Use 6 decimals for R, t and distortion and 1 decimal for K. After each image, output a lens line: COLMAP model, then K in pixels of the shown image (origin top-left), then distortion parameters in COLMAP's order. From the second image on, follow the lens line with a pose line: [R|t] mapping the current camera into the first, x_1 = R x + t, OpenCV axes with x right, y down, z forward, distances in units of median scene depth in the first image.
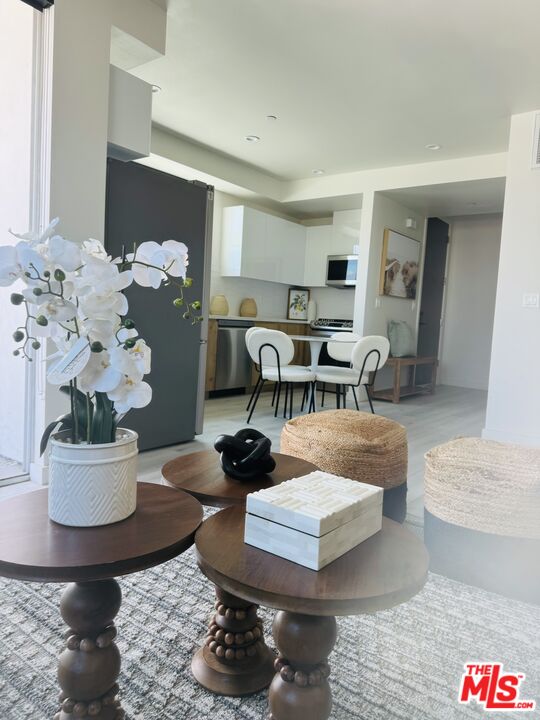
lens RADIAL K [[548.9, 0, 269.4], [0, 548.9, 365.1], [0, 0, 1]] dist [0.047969, -0.071253]
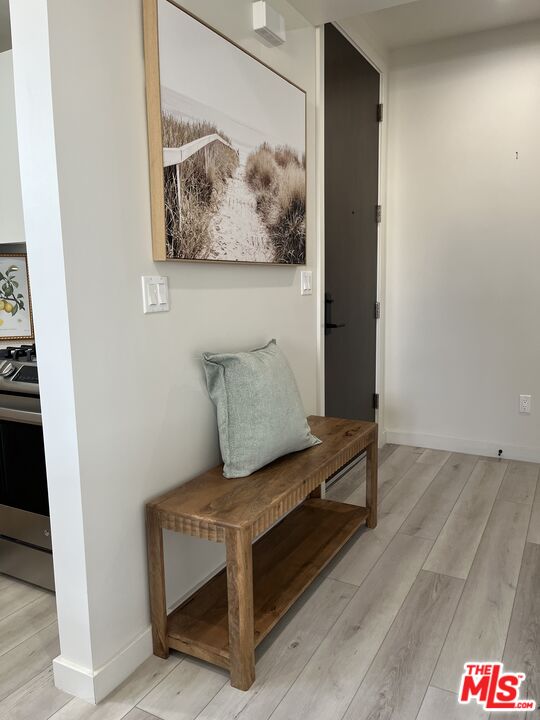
lens RADIAL K [[548.9, 0, 274.0], [0, 548.9, 365.8], [0, 0, 1]] dist [0.048498, -0.074373]
pose [[0.988972, -0.088969, 0.118403, 0.207393], [0.079928, 0.993662, 0.079046, -0.088469], [-0.124686, -0.068710, 0.989814, 0.683249]]
